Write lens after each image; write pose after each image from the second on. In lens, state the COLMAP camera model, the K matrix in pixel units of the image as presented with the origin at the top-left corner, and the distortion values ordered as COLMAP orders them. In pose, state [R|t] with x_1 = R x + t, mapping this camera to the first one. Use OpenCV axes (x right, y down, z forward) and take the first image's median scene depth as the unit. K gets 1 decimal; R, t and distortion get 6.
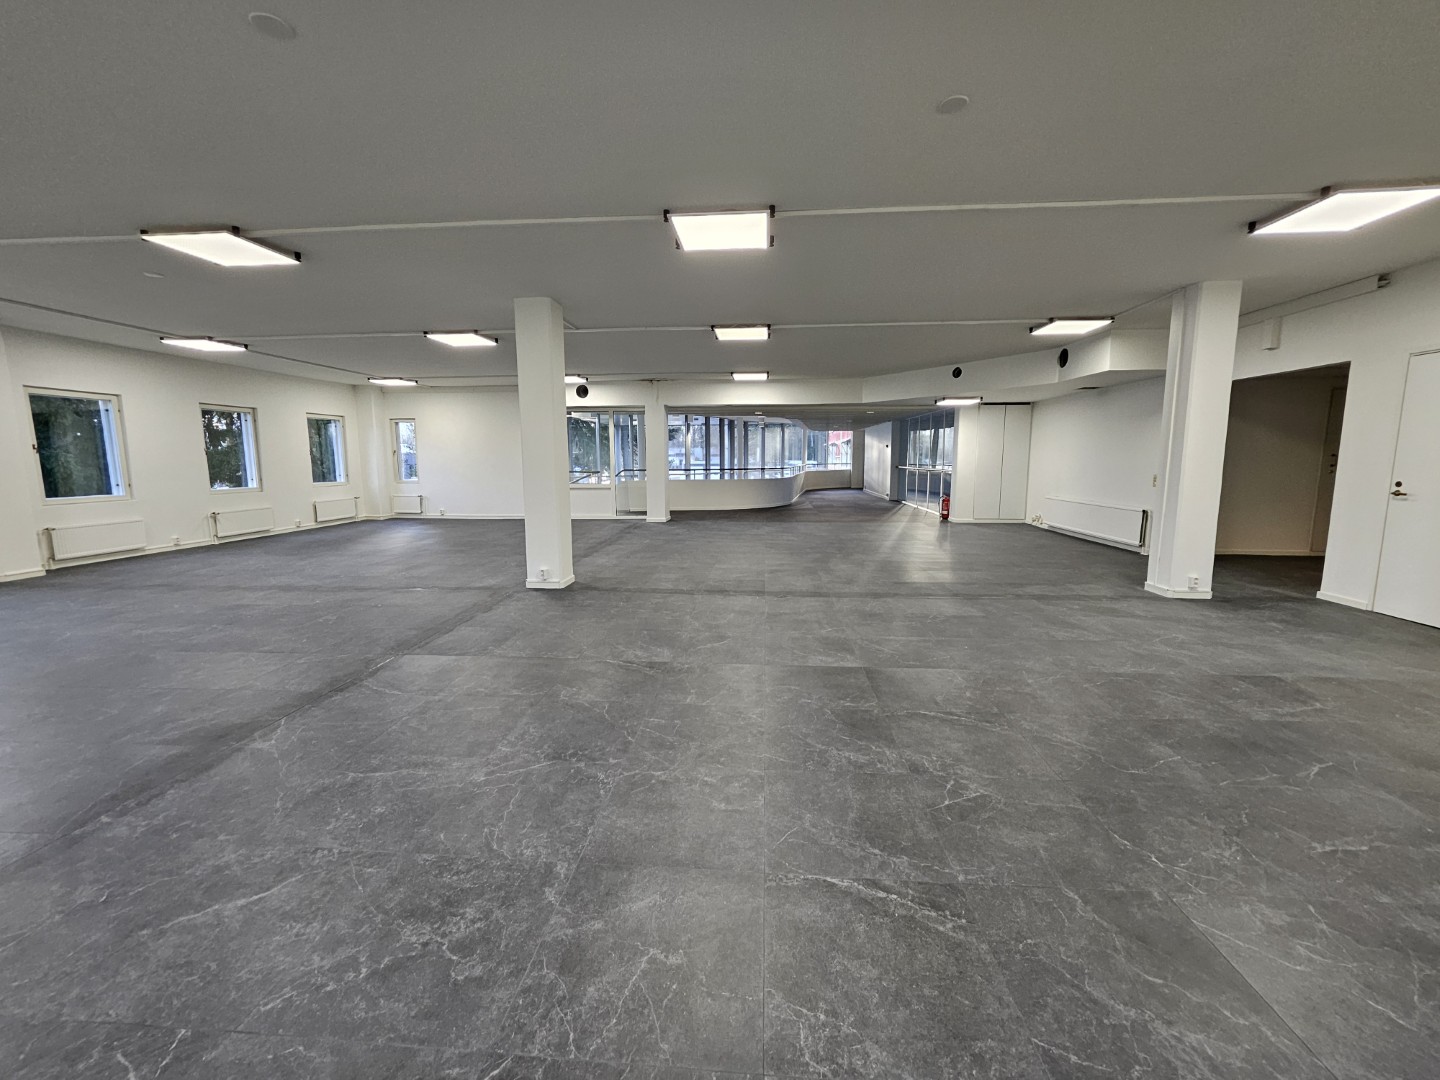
lens RADIAL K [[580.8, 0, 712.4], [0, 580.8, 527.7], [0, 0, 1]] dist [-0.003018, 0.000107]
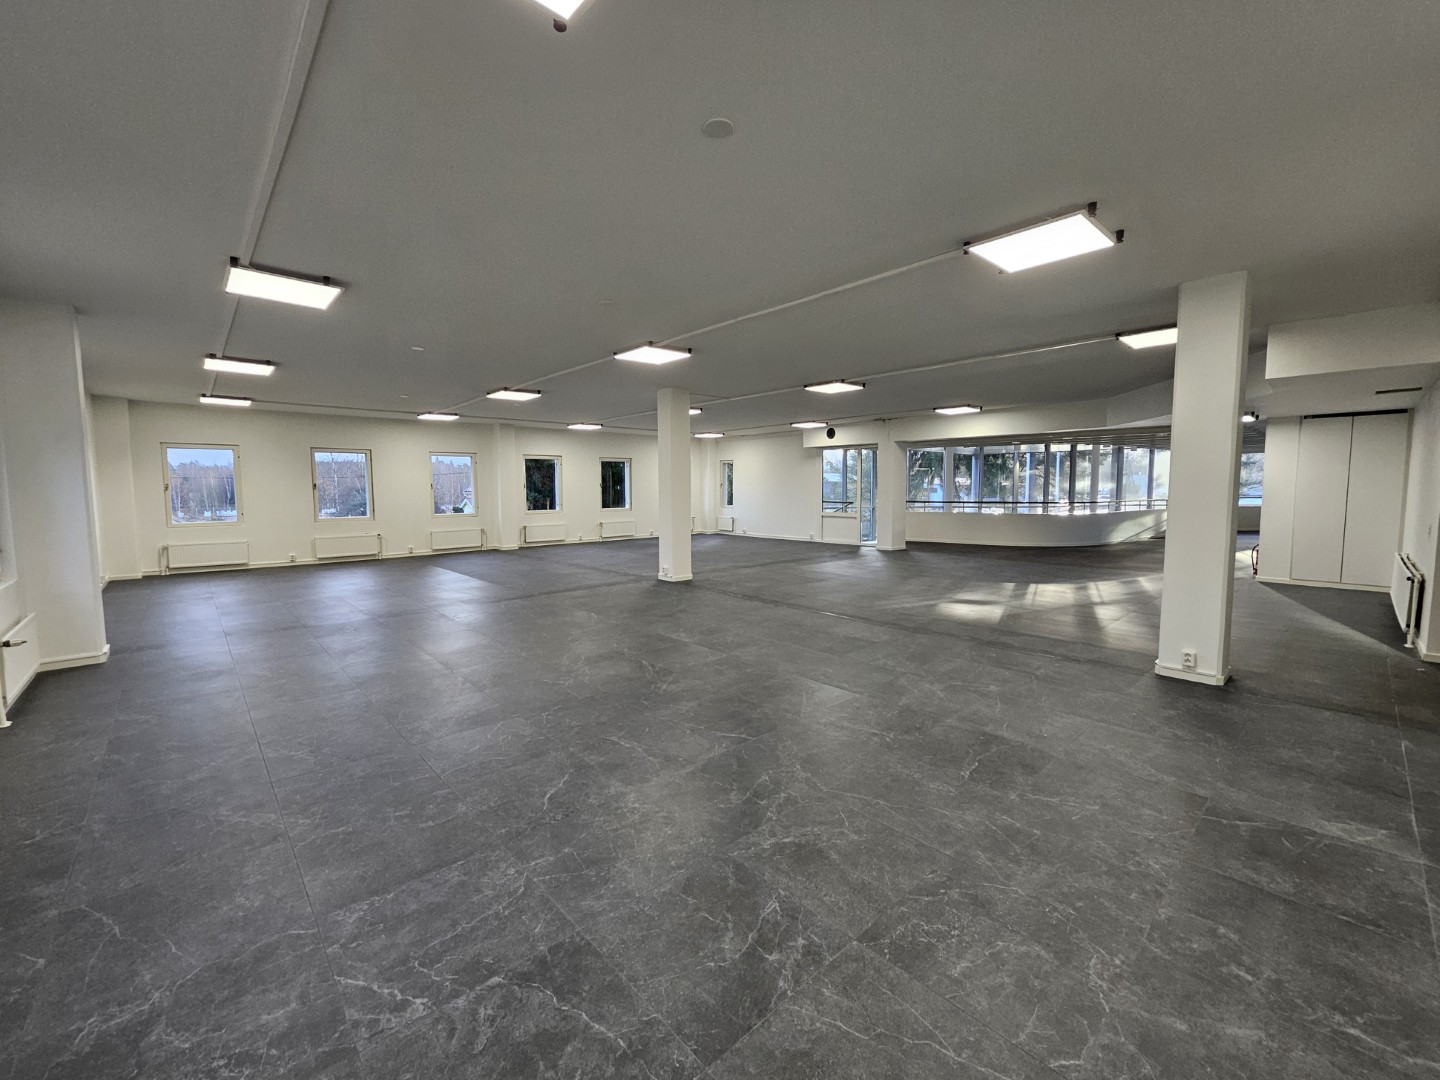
lens RADIAL K [[580.8, 0, 695.5], [0, 580.8, 525.1], [0, 0, 1]] dist [-0.003018, 0.000107]
pose [[0.719952, 0.046128, -0.692490, 0.500118], [-0.082279, 0.996425, -0.019169, -0.008696], [0.689130, 0.070778, 0.721173, -0.015883]]
